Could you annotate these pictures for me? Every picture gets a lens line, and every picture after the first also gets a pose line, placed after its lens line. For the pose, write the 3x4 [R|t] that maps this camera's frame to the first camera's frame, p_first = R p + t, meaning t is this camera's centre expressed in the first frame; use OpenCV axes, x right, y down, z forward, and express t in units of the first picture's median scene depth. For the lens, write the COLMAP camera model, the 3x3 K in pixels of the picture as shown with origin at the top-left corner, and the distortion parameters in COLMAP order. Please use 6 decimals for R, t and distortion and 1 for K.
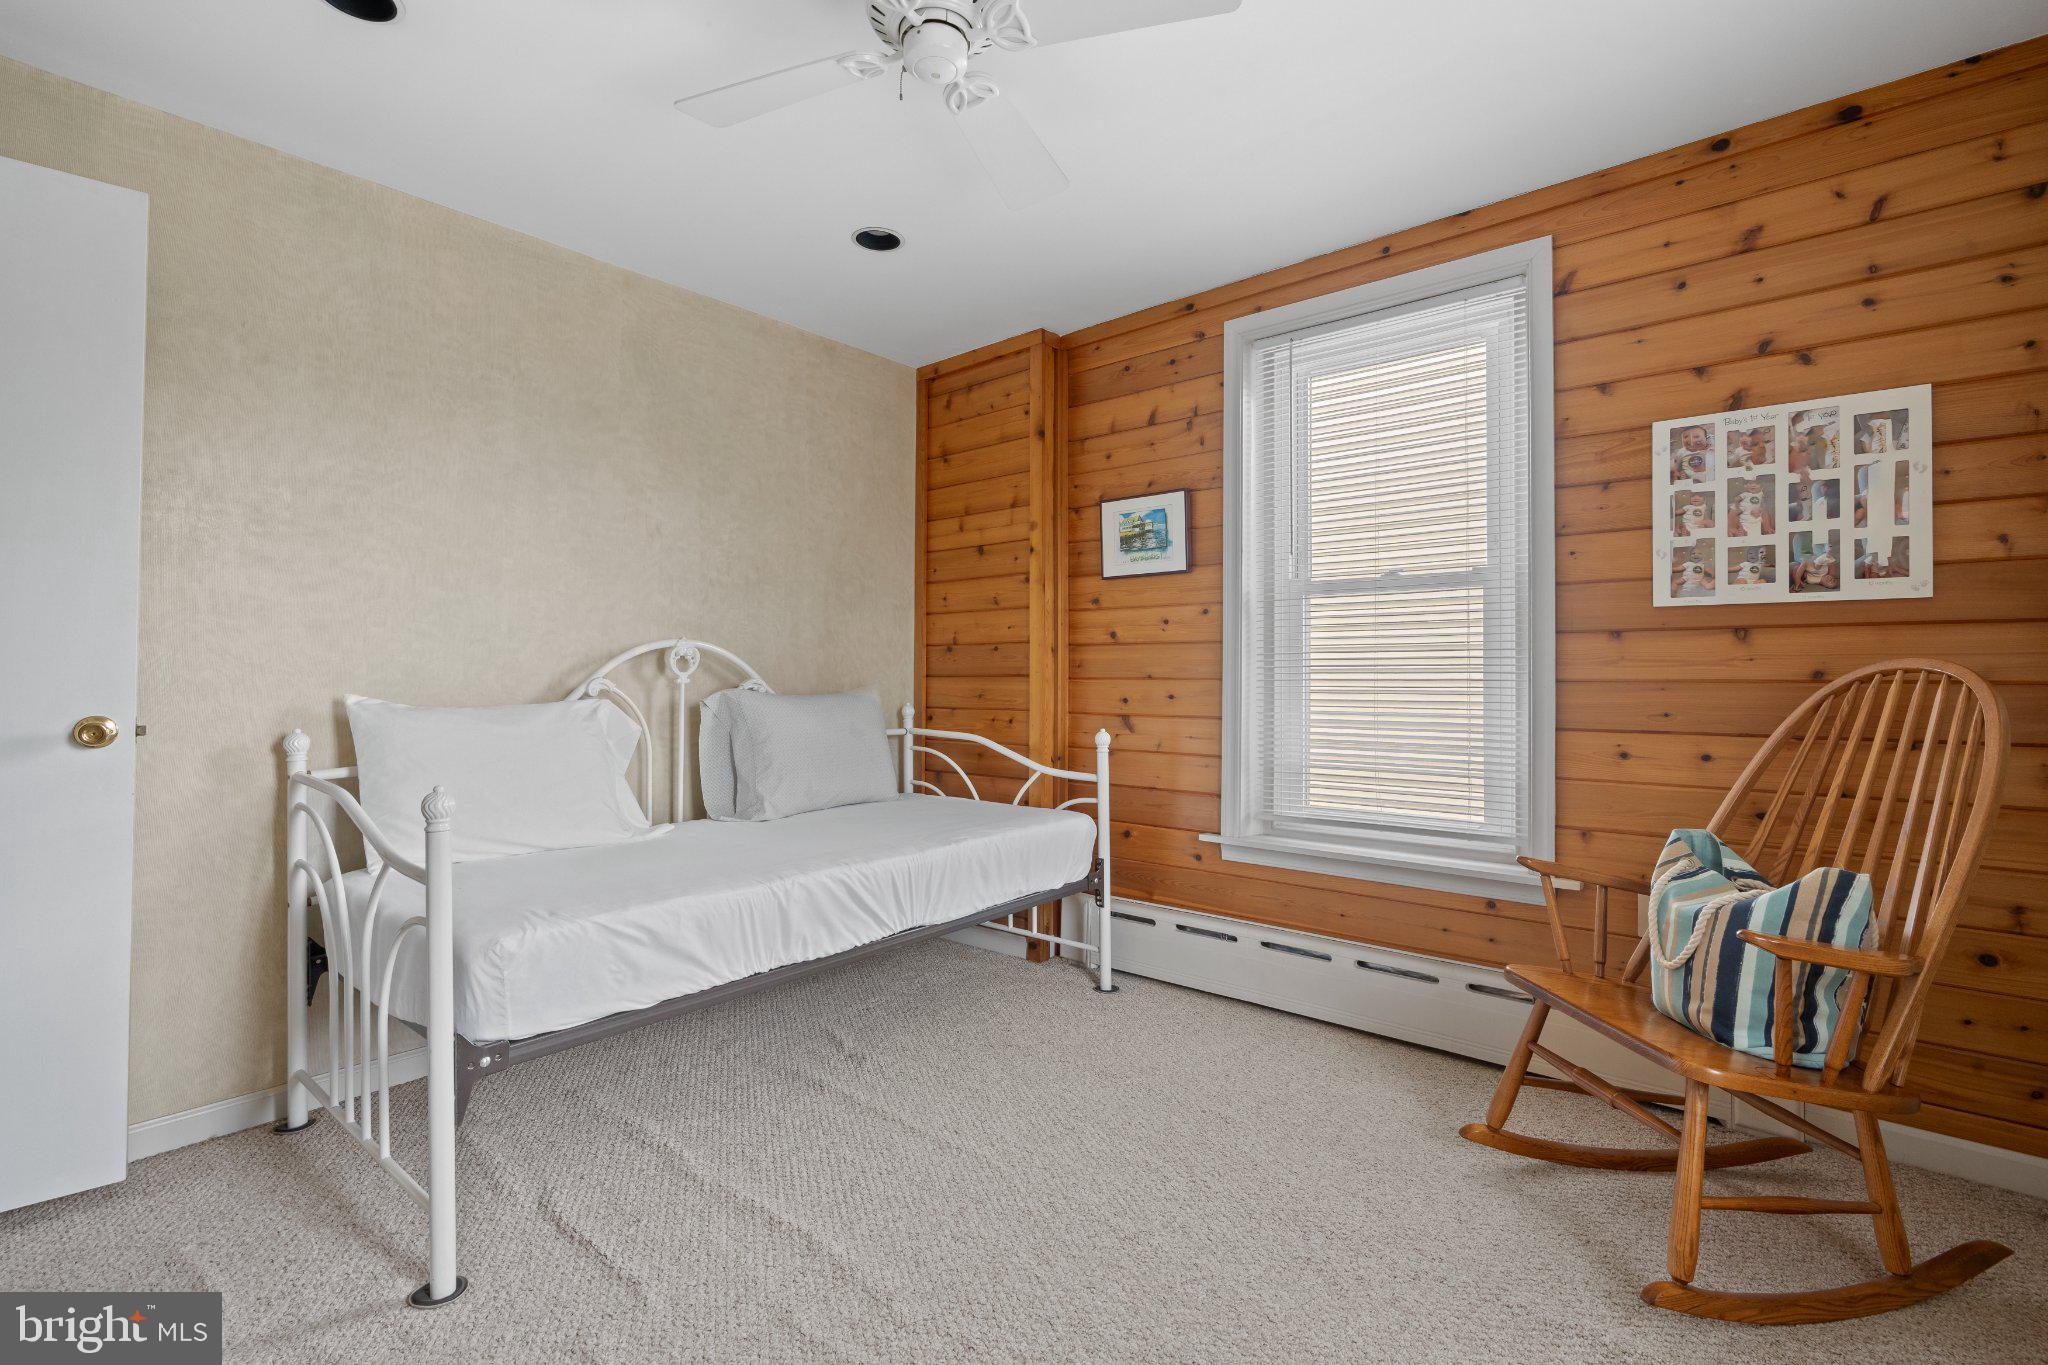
lens RADIAL K [[923.9, 0, 1030.7], [0, 923.9, 670.9], [0, 0, 1]] dist [-0.010600, 0.004206]
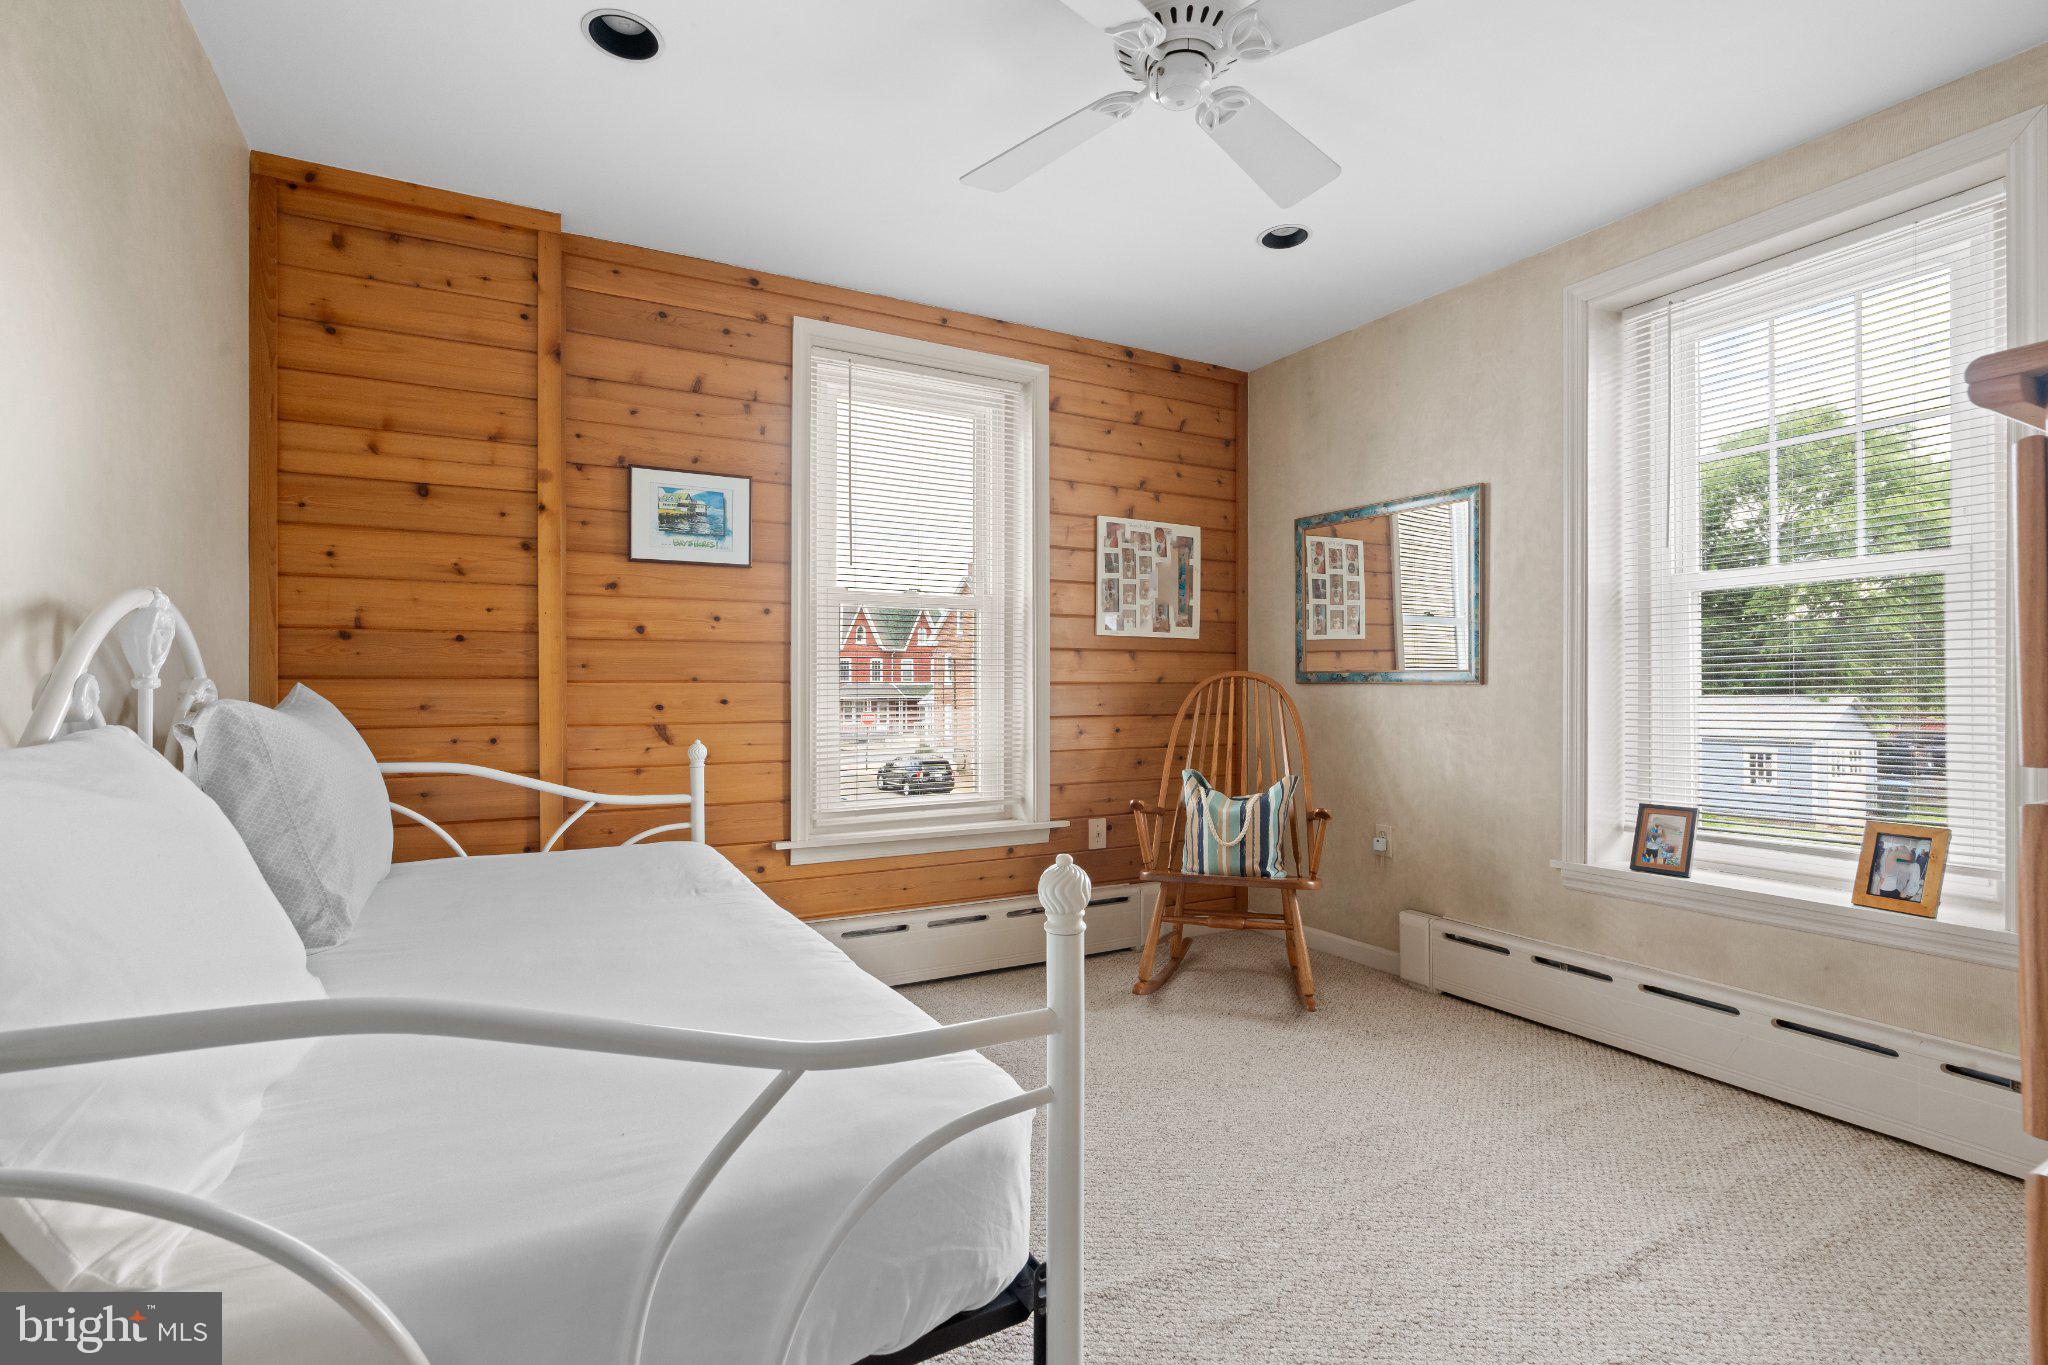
lens RADIAL K [[923.9, 0, 1027.1], [0, 923.9, 694.1], [0, 0, 1]] dist [-0.010600, 0.004206]
pose [[0.366179, -0.013805, 0.930442, -0.600721], [-0.008633, 0.999797, 0.018232, 0.001563], [-0.930504, -0.014709, 0.365985, 0.399412]]
